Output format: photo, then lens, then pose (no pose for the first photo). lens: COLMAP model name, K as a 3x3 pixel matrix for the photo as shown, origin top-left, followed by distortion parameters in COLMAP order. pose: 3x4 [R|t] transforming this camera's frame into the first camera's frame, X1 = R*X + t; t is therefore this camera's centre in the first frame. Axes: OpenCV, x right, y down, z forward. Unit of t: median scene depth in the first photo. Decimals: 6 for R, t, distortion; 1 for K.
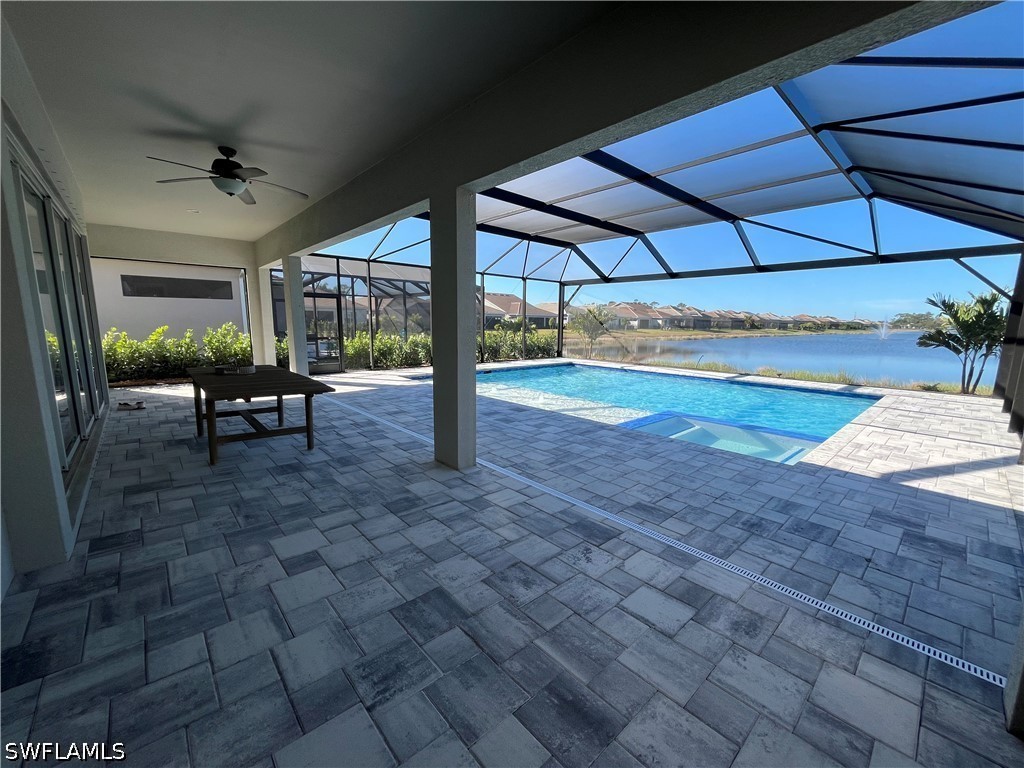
lens RADIAL K [[413.9, 0, 509.4], [0, 413.9, 388.4], [0, 0, 1]] dist [-0.001147, -0.000029]
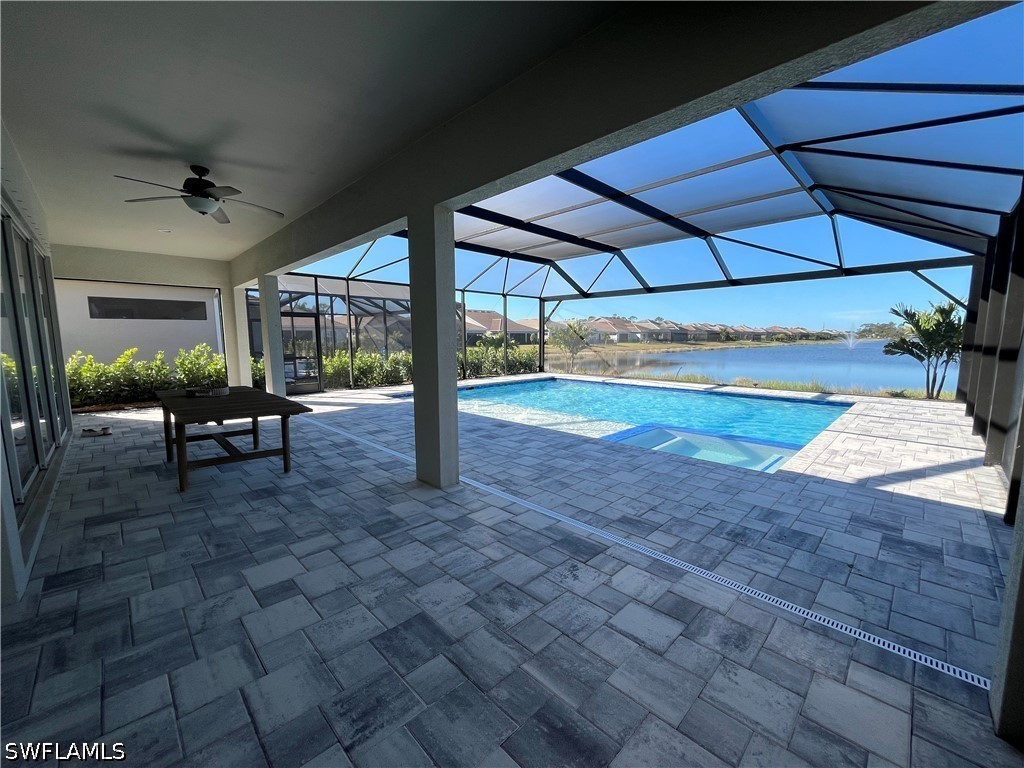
lens RADIAL K [[413.9, 0, 509.4], [0, 413.9, 388.4], [0, 0, 1]] dist [-0.001147, -0.000029]
pose [[0.998884, -0.022196, 0.041690, 0.002972], [0.023774, 0.999005, -0.037741, 0.000601], [-0.040811, 0.038690, 0.998418, 0.007361]]
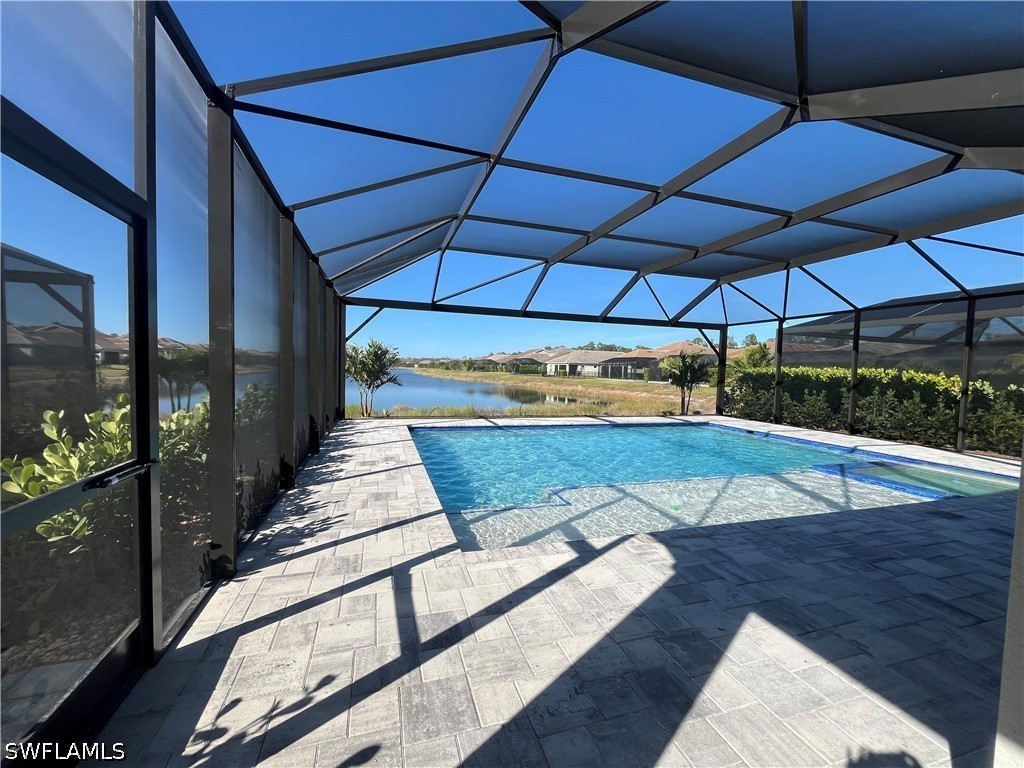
lens RADIAL K [[413.9, 0, 509.4], [0, 413.9, 388.4], [0, 0, 1]] dist [-0.001147, -0.000029]
pose [[0.411682, -0.045855, 0.910173, -1.459281], [0.121345, 0.992598, -0.004878, -0.392317], [-0.903213, 0.112453, 0.414200, 2.330374]]
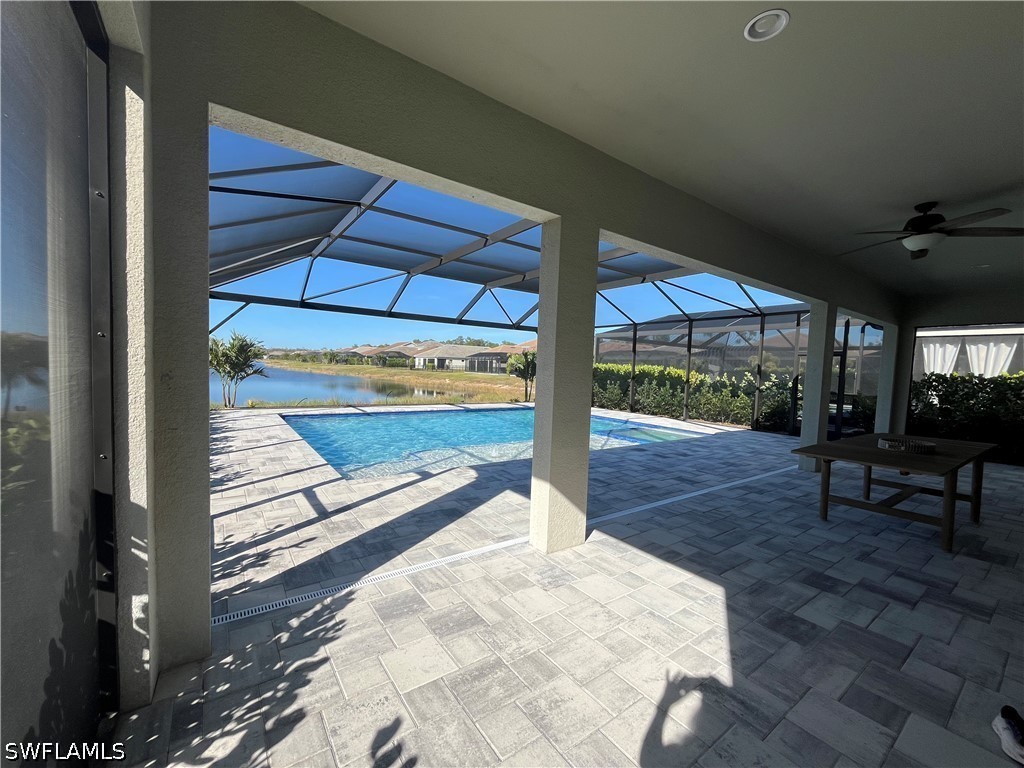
lens RADIAL K [[413.9, 0, 509.4], [0, 413.9, 388.4], [0, 0, 1]] dist [-0.001147, -0.000029]
pose [[0.112527, -0.061610, 0.991737, -1.971563], [0.119808, 0.991636, 0.048010, -0.370770], [-0.986399, 0.113416, 0.118968, 2.103912]]
